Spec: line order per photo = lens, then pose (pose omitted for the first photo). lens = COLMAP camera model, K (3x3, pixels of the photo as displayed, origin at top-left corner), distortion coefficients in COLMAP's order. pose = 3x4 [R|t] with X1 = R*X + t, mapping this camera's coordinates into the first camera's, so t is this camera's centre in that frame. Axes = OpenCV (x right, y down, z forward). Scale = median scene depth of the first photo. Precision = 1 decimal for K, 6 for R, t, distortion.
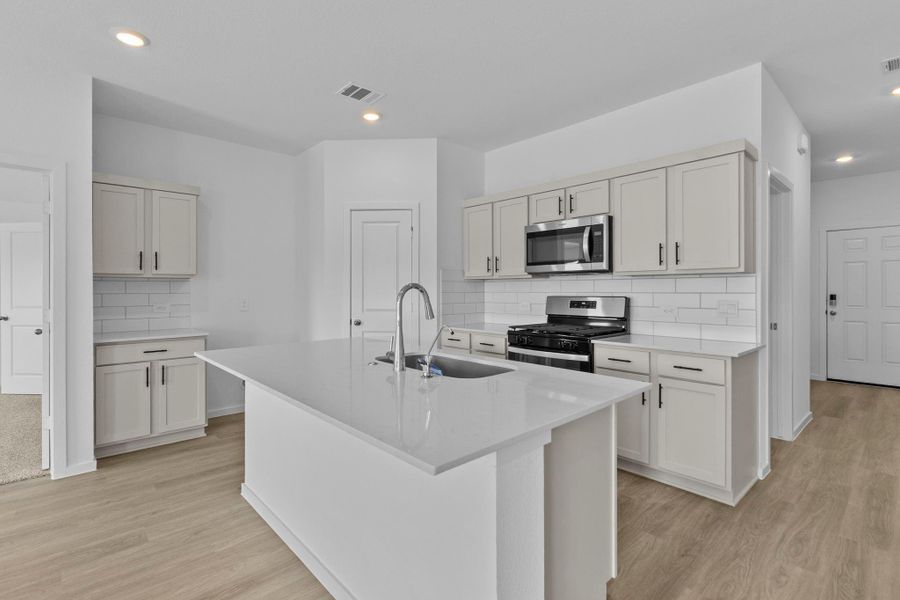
lens RADIAL K [[421.6, 0, 445.1], [0, 421.6, 290.9], [0, 0, 1]] dist [0.003457, 0.000551]
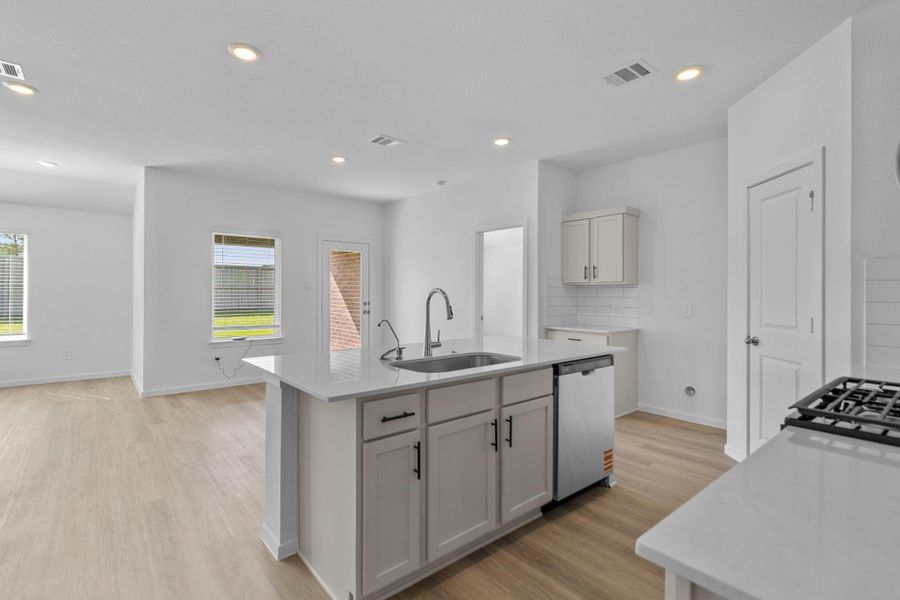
lens RADIAL K [[420.1, 0, 443.7], [0, 420.1, 294.7], [0, 0, 1]] dist [-0.000321, 0.000126]
pose [[-0.040385, 0.005183, -0.999171, 0.634818], [-0.008232, 0.999951, 0.005520, -0.005134], [0.999150, 0.008448, -0.040340, 0.595619]]
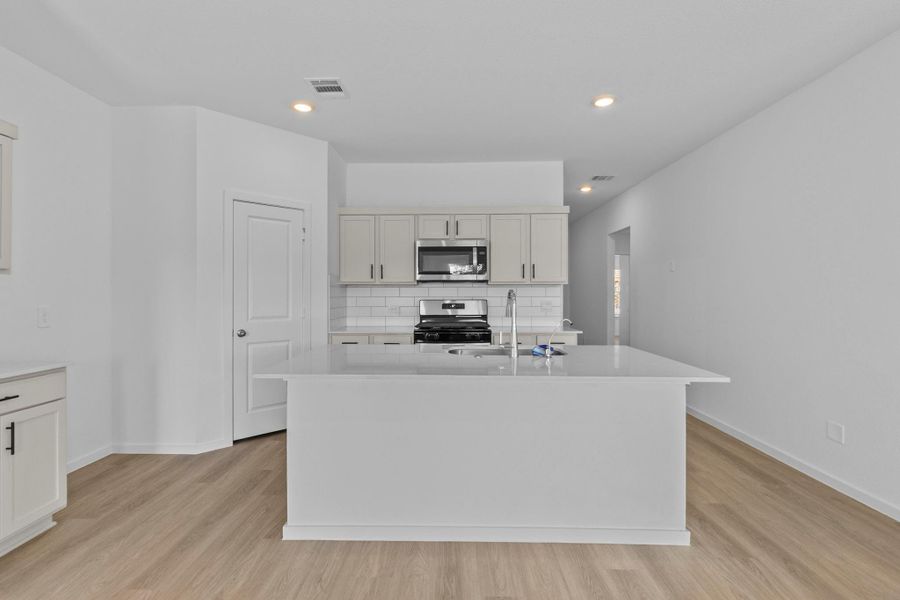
lens RADIAL K [[420.1, 0, 443.7], [0, 420.1, 294.7], [0, 0, 1]] dist [-0.000321, 0.000126]
pose [[0.686053, 0.000360, 0.727551, -0.649883], [0.002077, 0.999995, -0.002454, 0.000528], [-0.727548, 0.003195, 0.686049, 0.149162]]
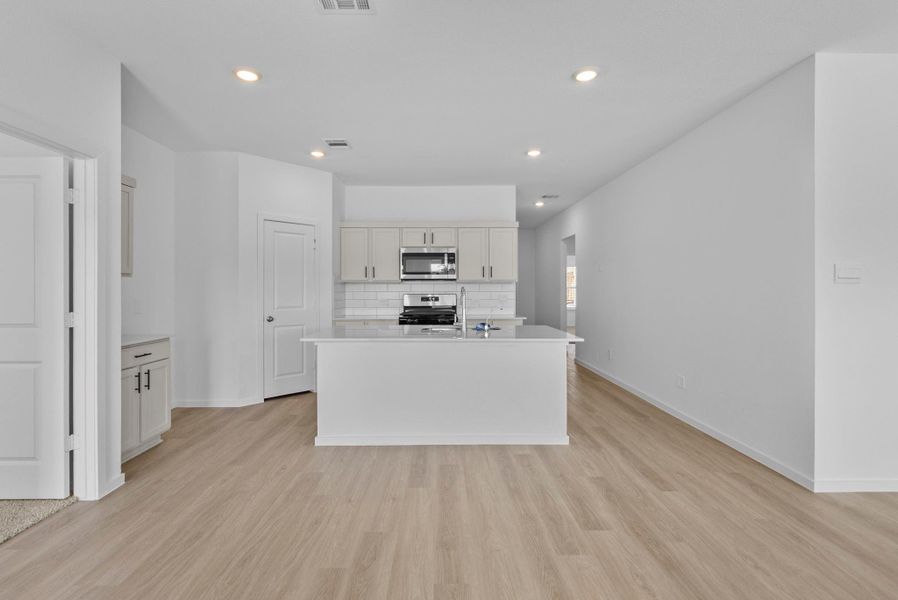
lens RADIAL K [[420.7, 0, 444.1], [0, 420.7, 290.9], [0, 0, 1]] dist [0.003457, 0.000551]
pose [[0.661445, -0.002472, 0.749989, -0.896305], [0.003092, 0.999995, 0.000570, 0.000320], [-0.749987, 0.001942, 0.661450, -0.125473]]
